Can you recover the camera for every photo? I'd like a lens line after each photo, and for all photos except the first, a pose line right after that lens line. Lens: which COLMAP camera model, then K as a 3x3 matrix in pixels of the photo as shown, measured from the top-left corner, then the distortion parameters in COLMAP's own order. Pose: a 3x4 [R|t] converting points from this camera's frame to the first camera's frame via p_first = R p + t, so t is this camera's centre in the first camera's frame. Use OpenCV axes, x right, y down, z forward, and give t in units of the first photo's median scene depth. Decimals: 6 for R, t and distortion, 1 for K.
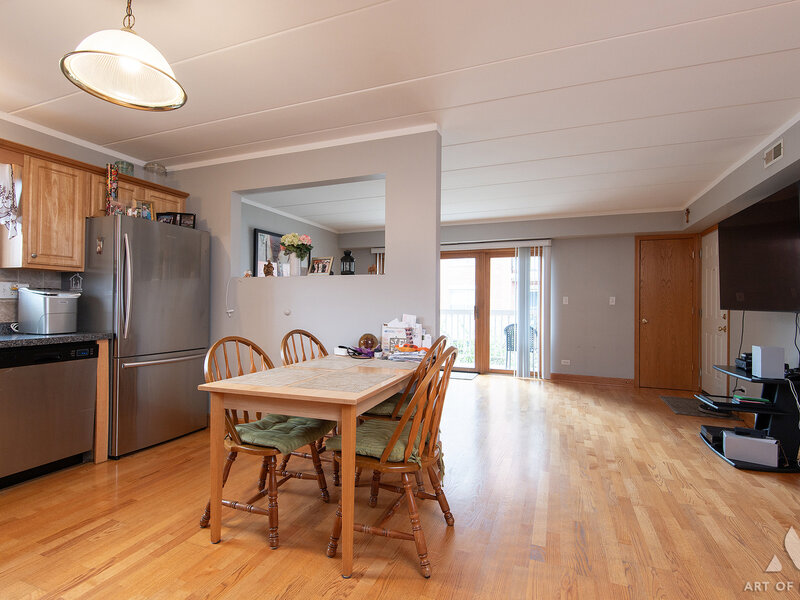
lens RADIAL K [[405.5, 0, 397.7], [0, 405.5, 301.2], [0, 0, 1]] dist [0.035452, -0.020606]
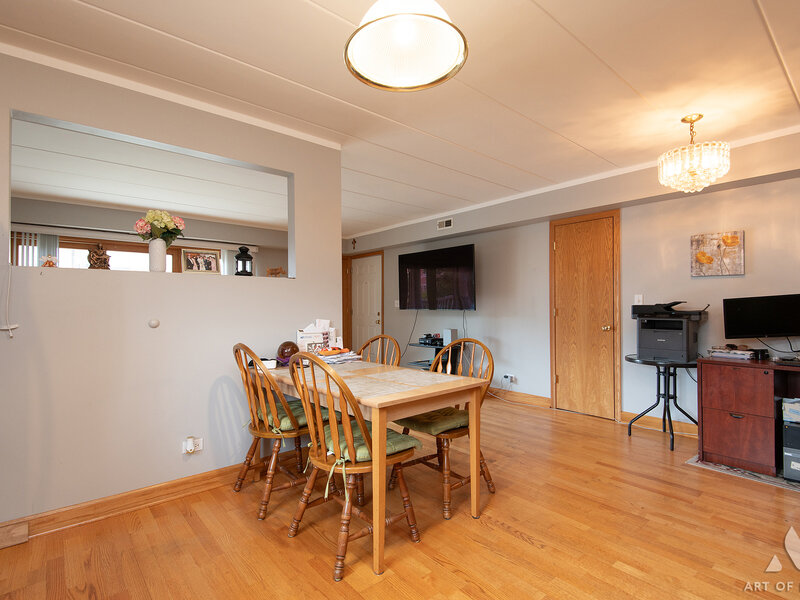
lens RADIAL K [[405.5, 0, 397.7], [0, 405.5, 301.2], [0, 0, 1]] dist [0.035452, -0.020606]
pose [[0.473846, 0.003222, 0.880602, -0.787808], [-0.001234, 0.999995, -0.002994, -0.010132], [-0.880607, 0.000332, 0.473848, 0.338721]]
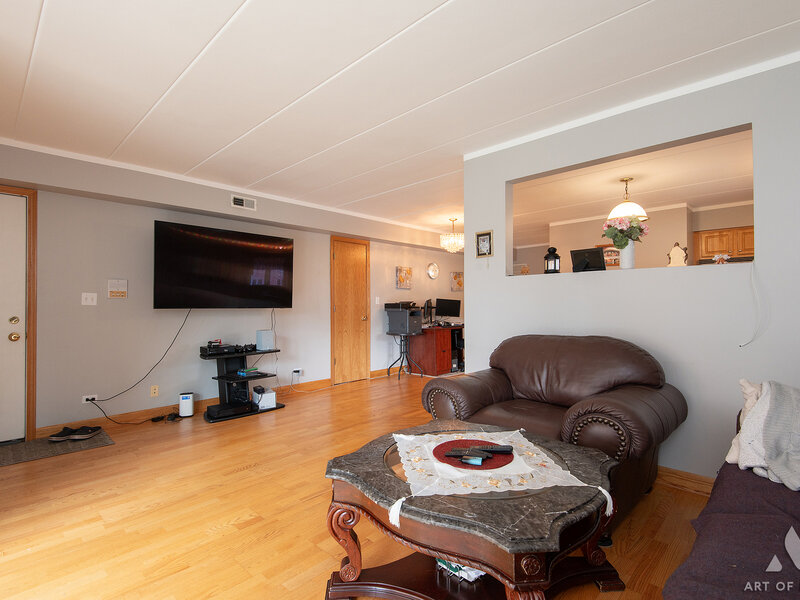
lens RADIAL K [[405.5, 0, 397.7], [0, 405.5, 301.2], [0, 0, 1]] dist [0.035452, -0.020606]
pose [[-0.925040, -0.000523, 0.379870, -0.170105], [-0.006001, 0.999894, -0.013239, 0.014029], [-0.379823, -0.014526, -0.924945, 2.189318]]
